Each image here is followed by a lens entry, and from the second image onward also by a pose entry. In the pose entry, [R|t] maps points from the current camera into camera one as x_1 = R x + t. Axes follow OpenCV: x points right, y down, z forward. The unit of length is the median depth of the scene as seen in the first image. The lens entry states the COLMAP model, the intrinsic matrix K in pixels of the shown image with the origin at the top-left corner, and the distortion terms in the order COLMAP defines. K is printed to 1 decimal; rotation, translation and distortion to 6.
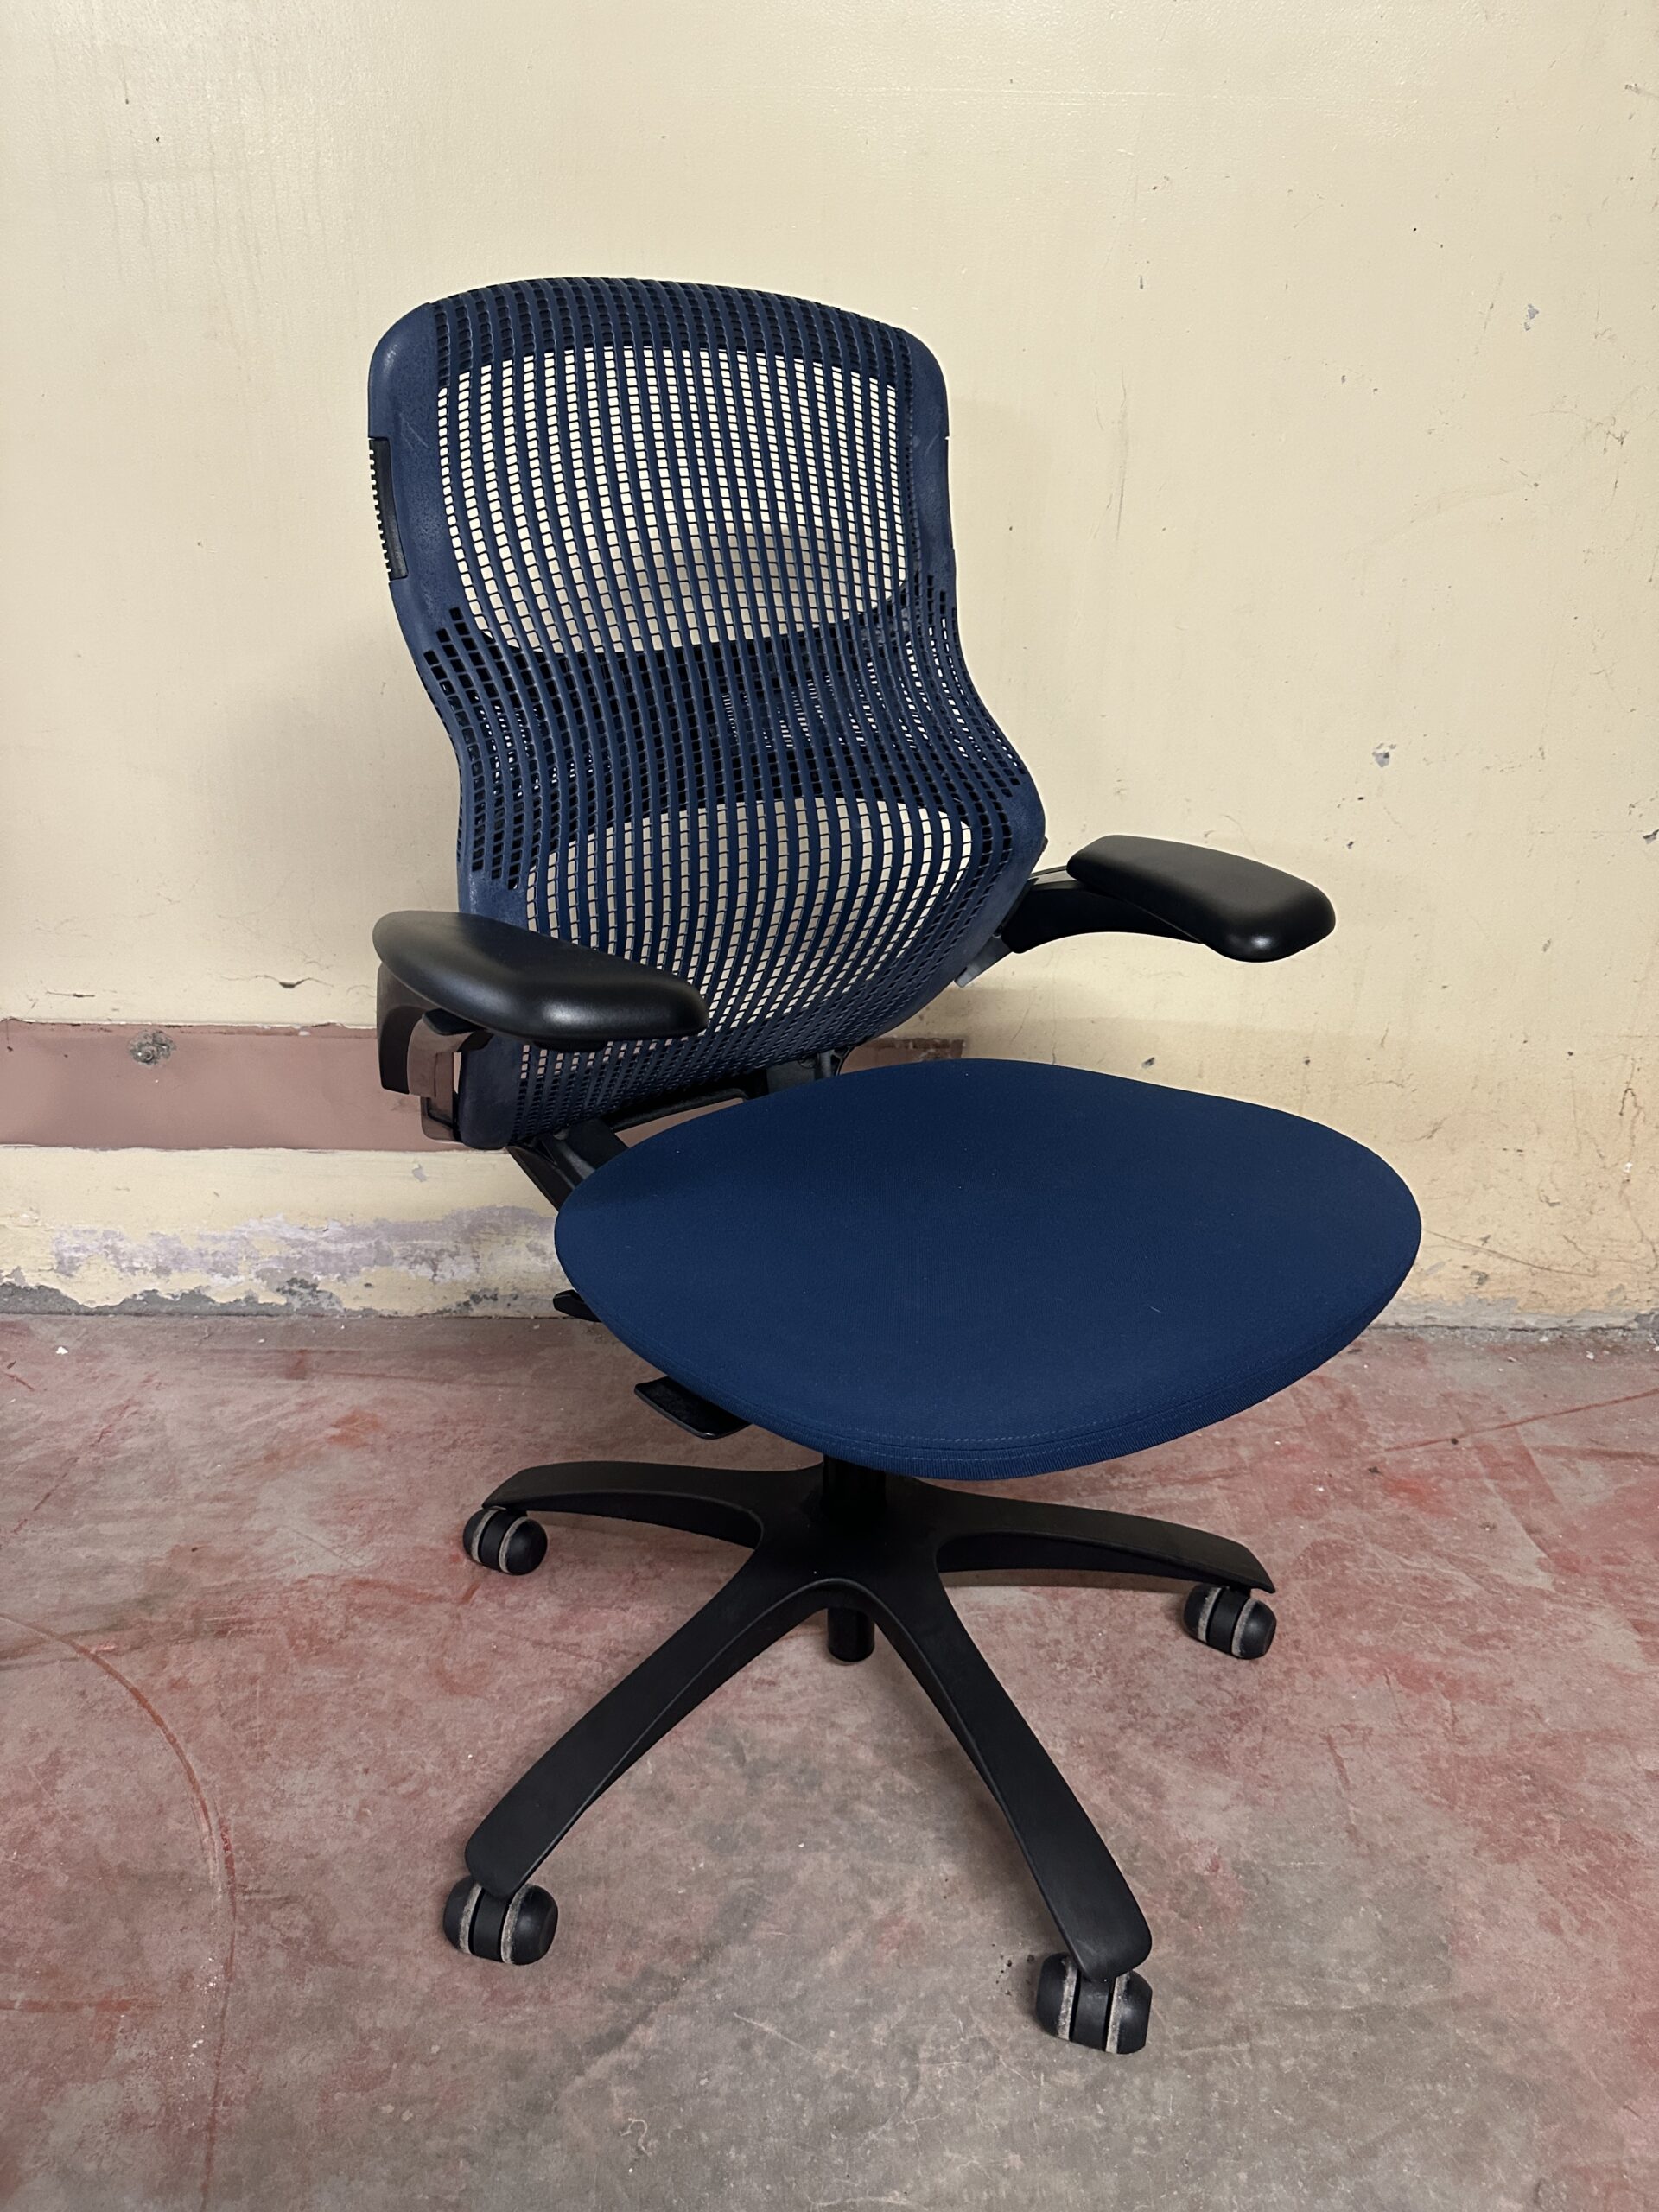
lens RADIAL K [[1525.2, 0, 823.7], [0, 1525.2, 1109.8], [0, 0, 1]] dist [-0.003220, -0.003745]
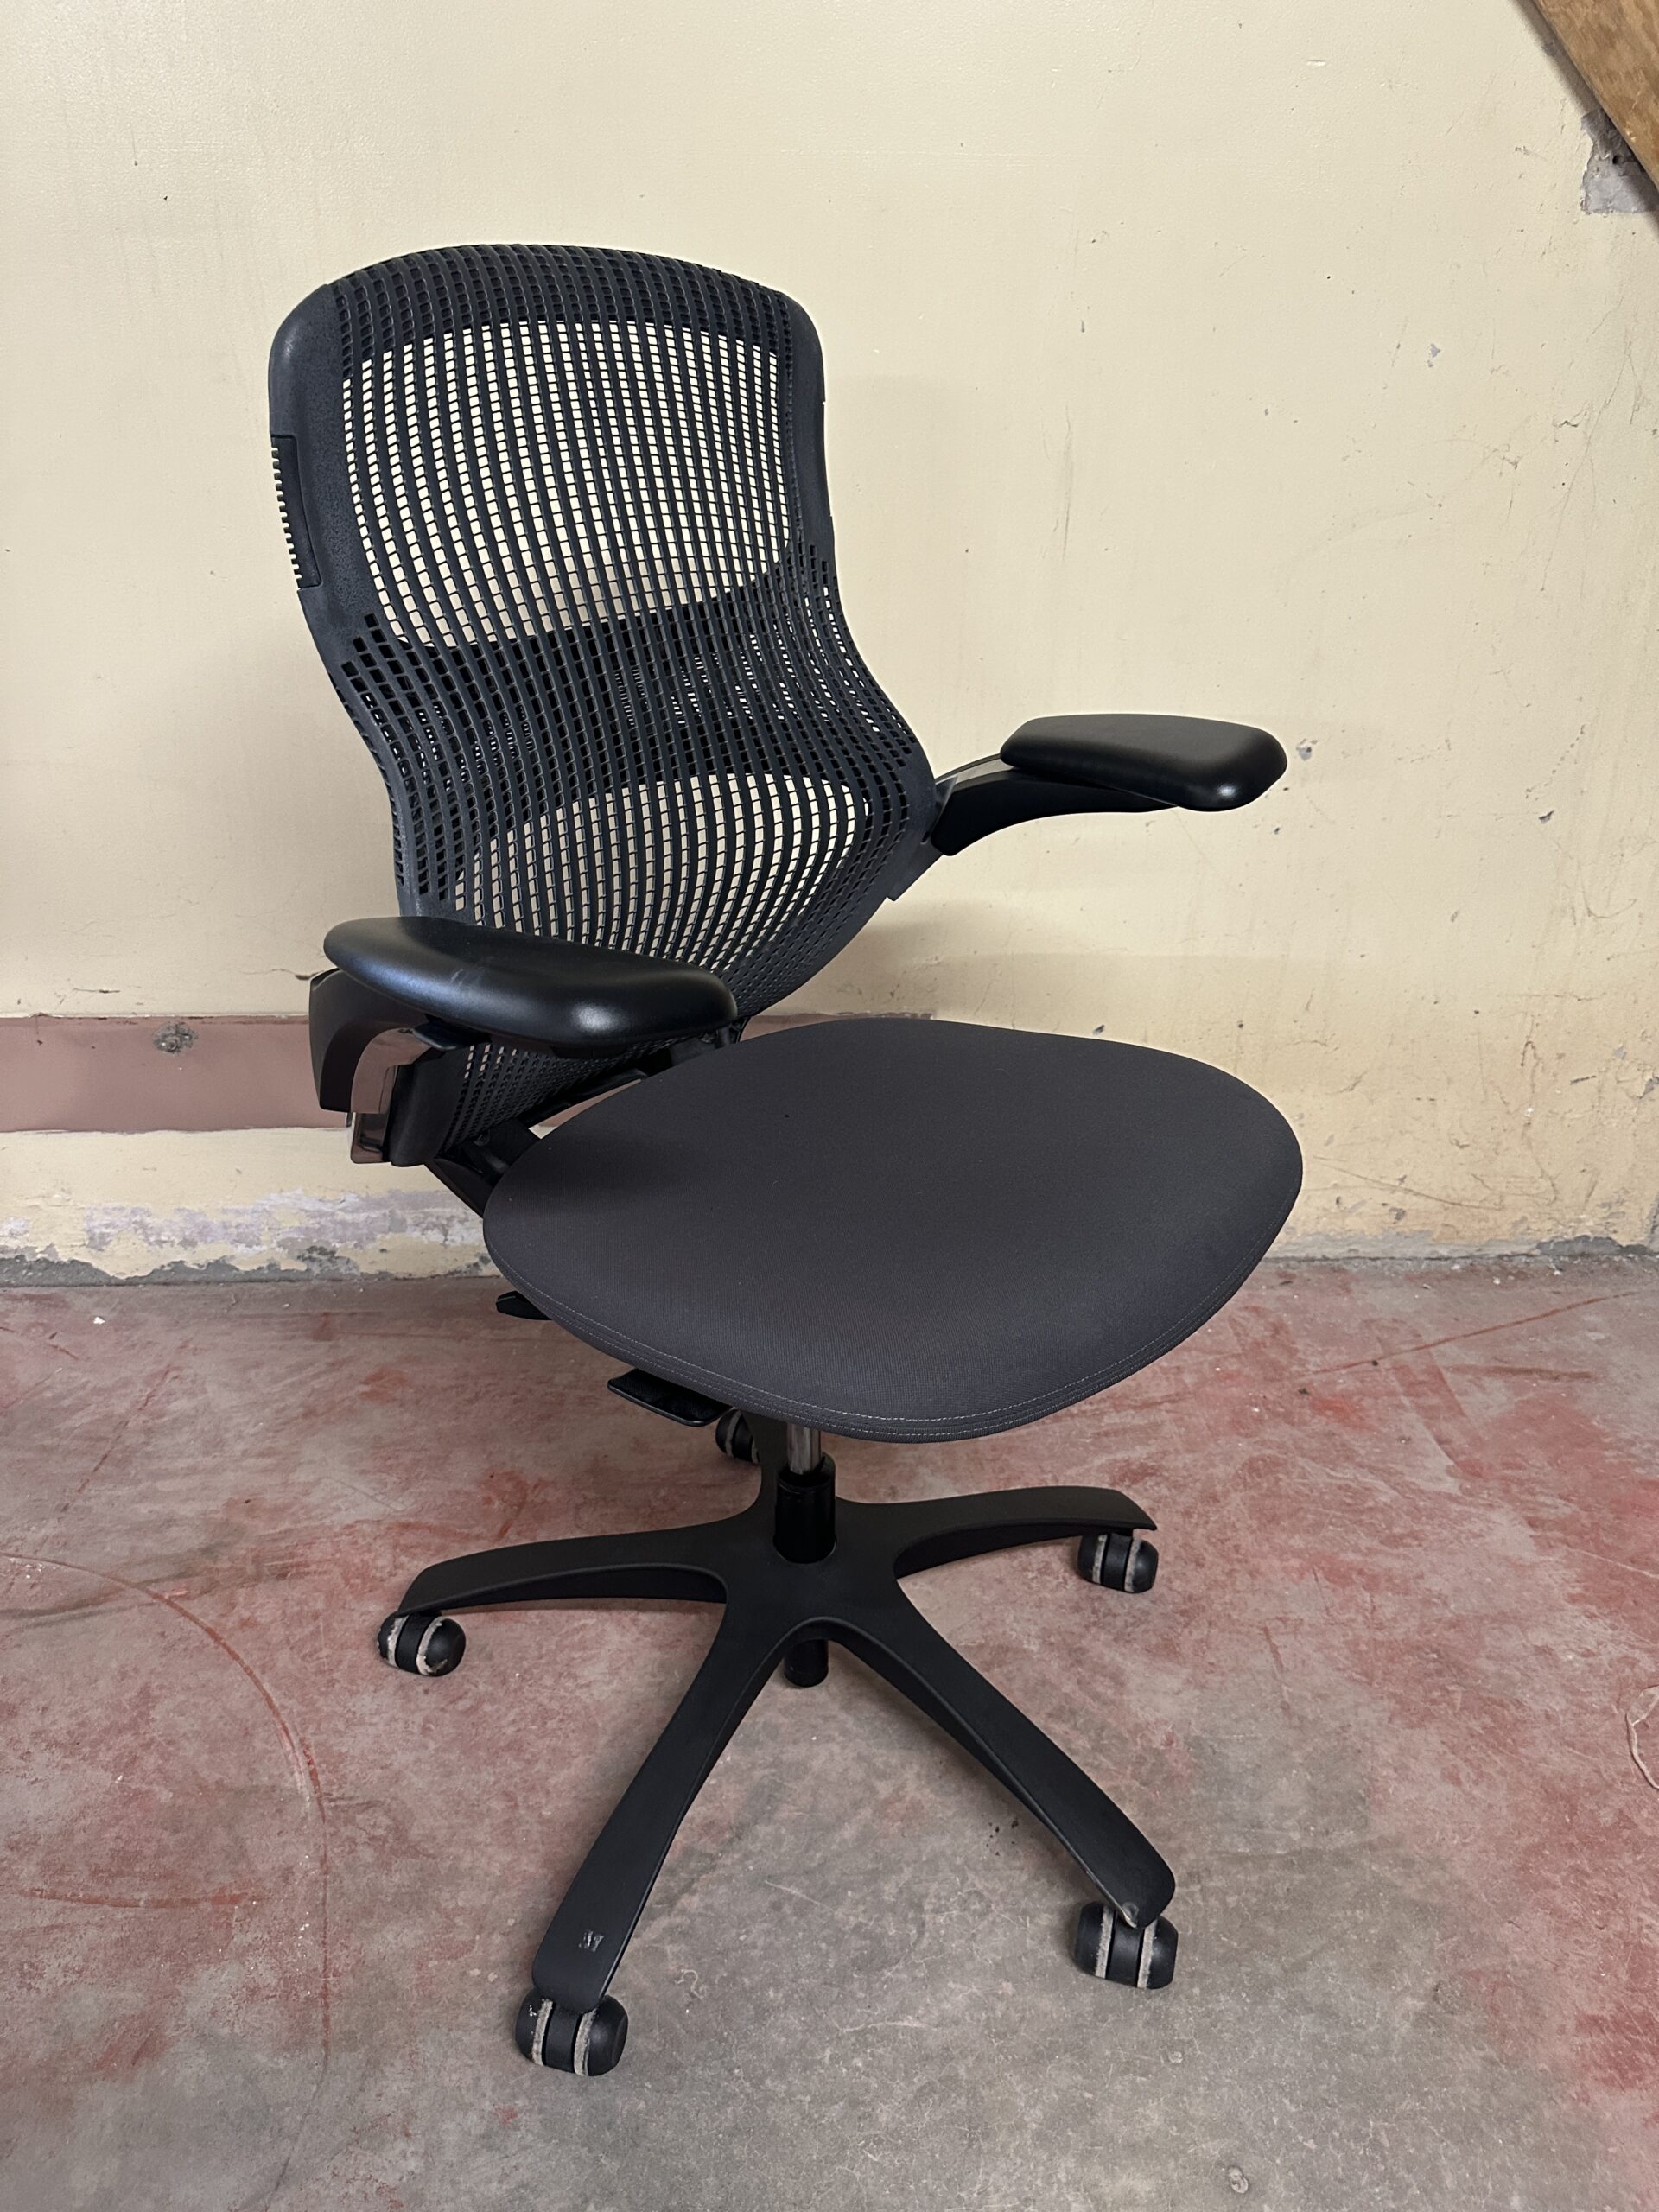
lens RADIAL K [[1519.2, 0, 834.3], [0, 1519.2, 1097.1], [0, 0, 1]] dist [0.000213, -0.007375]
pose [[0.998852, -0.025626, 0.040471, -0.030940], [0.023801, 0.998705, 0.044955, -0.049719], [-0.041570, -0.043940, 0.998169, -0.117527]]
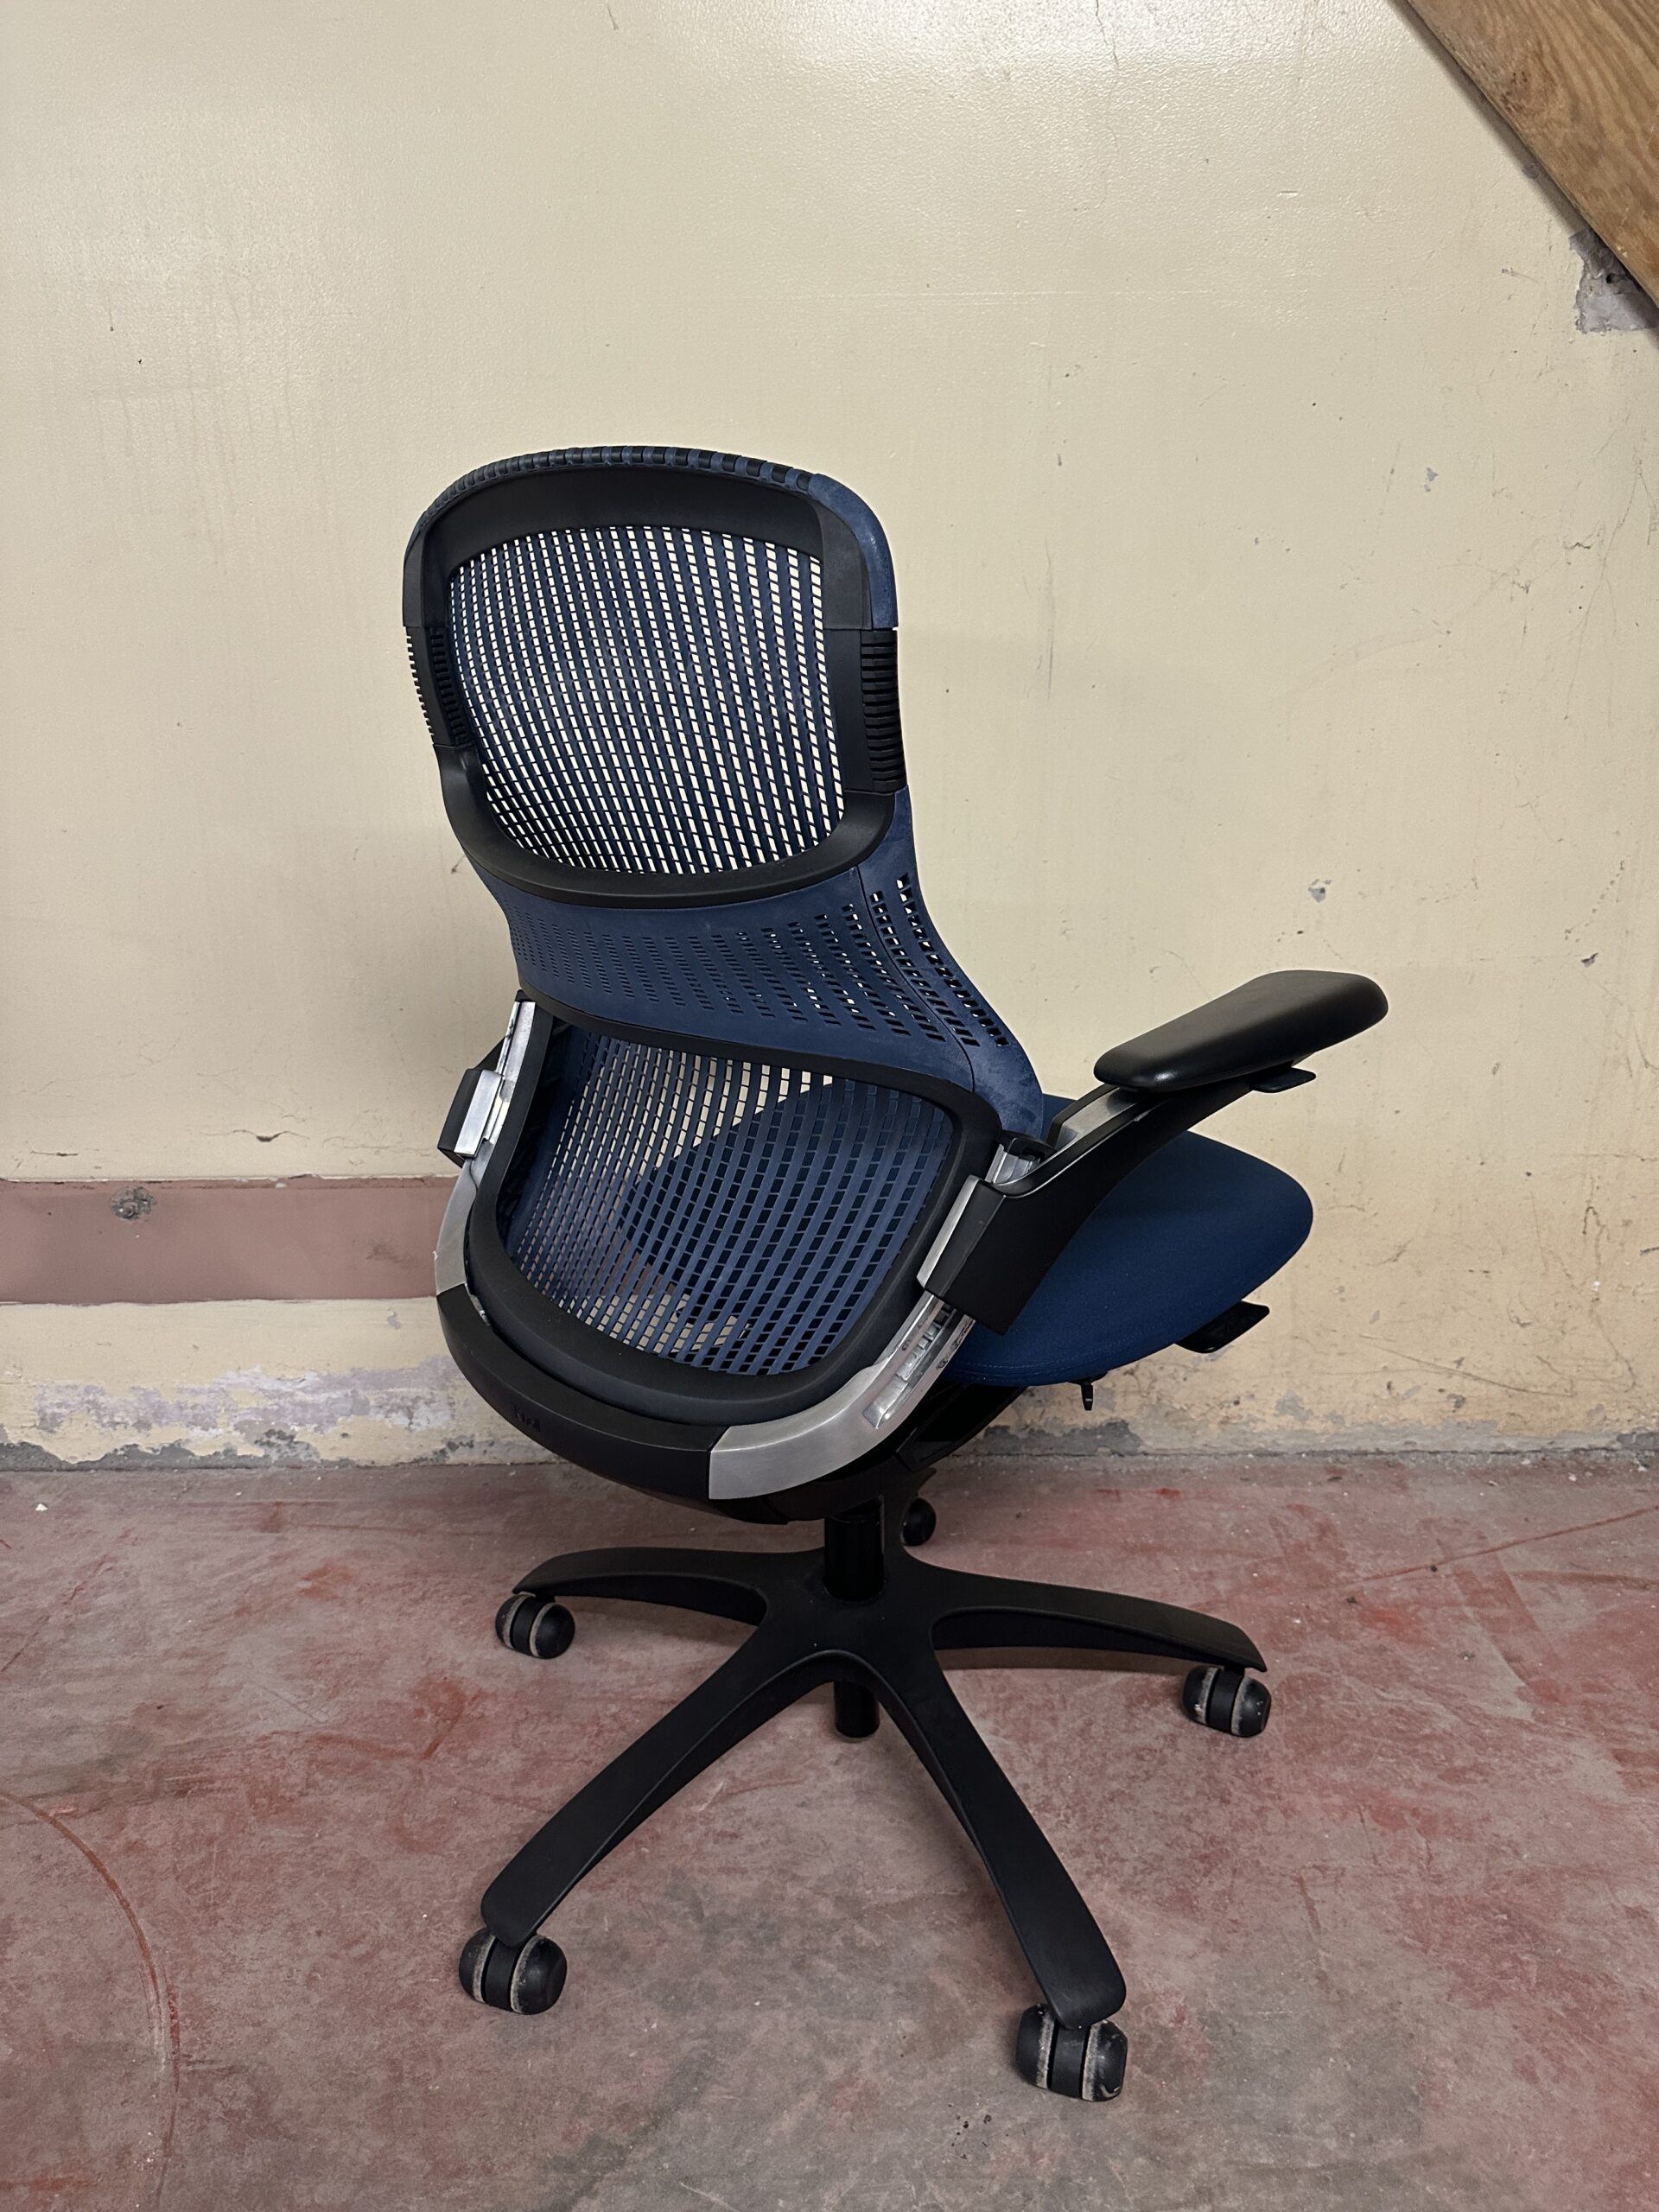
lens RADIAL K [[1526.6, 0, 827.8], [0, 1526.6, 1109.6], [0, 0, 1]] dist [-0.007596, -0.001085]
pose [[0.999584, -0.026221, -0.012002, 0.053475], [0.025032, 0.995598, -0.090327, 0.000453], [0.014317, 0.089989, 0.995840, -0.023368]]
